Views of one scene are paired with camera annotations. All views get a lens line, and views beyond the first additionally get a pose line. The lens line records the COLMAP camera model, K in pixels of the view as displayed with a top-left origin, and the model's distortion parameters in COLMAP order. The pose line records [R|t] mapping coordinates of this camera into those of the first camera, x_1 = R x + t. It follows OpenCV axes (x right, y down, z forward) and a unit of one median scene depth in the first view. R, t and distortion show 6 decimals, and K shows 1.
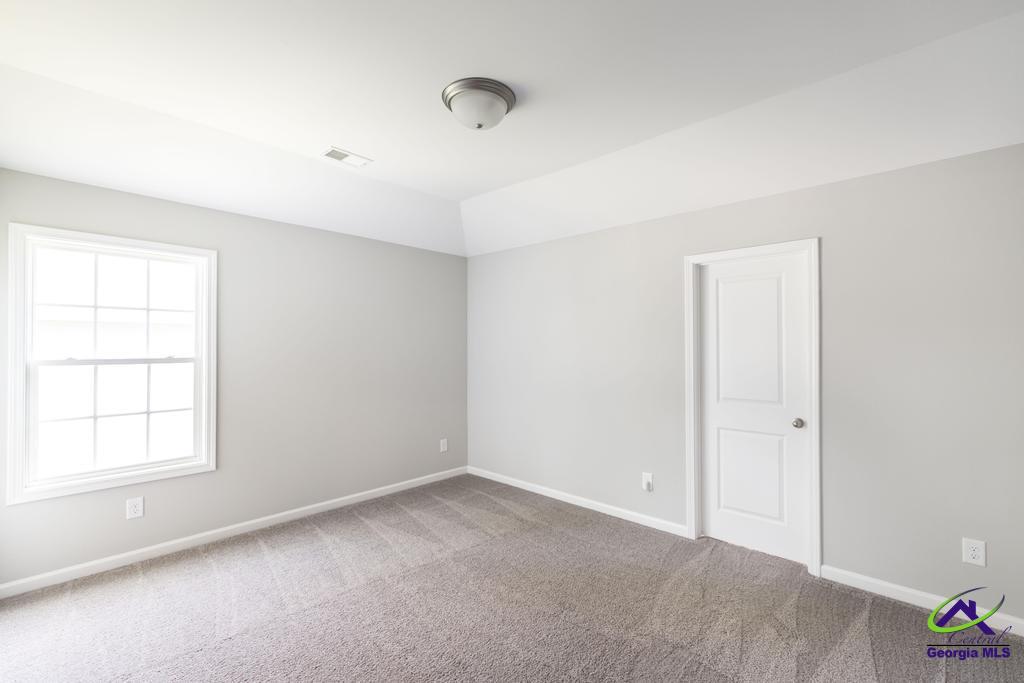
lens RADIAL K [[453.8, 0, 511.1], [0, 453.8, 338.8], [0, 0, 1]] dist [0.002628, 0.000517]
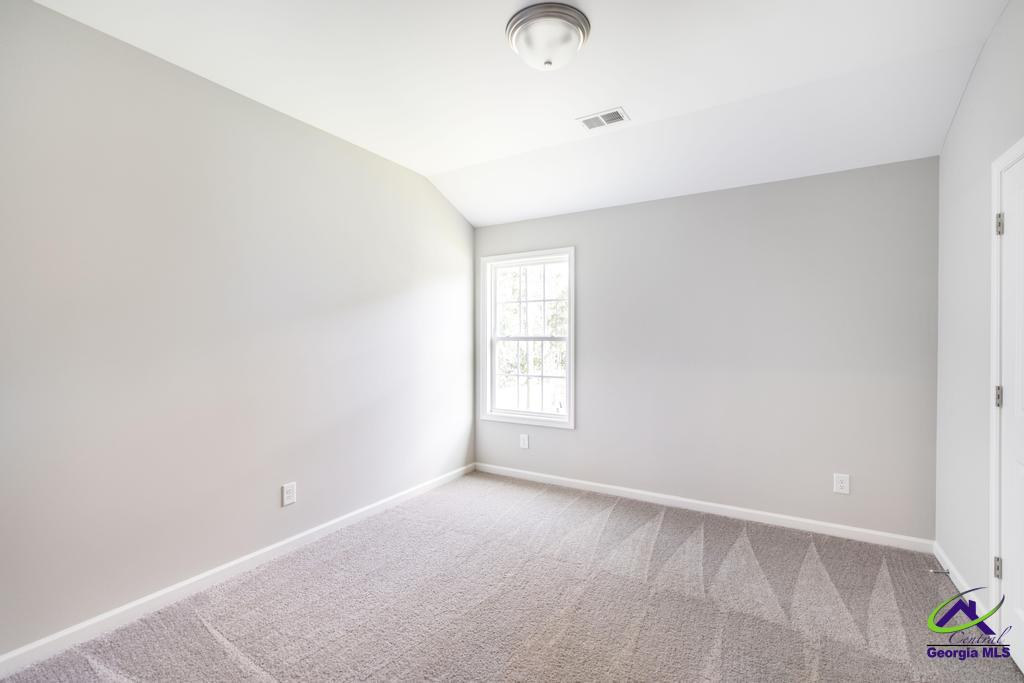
lens RADIAL K [[453.8, 0, 506.8], [0, 453.8, 340.2], [0, 0, 1]] dist [0.002628, 0.000517]
pose [[0.214631, 0.015945, -0.976565, 0.510010], [0.022498, 0.999521, 0.021264, 0.021136], [0.976436, -0.026534, 0.214169, 0.601439]]
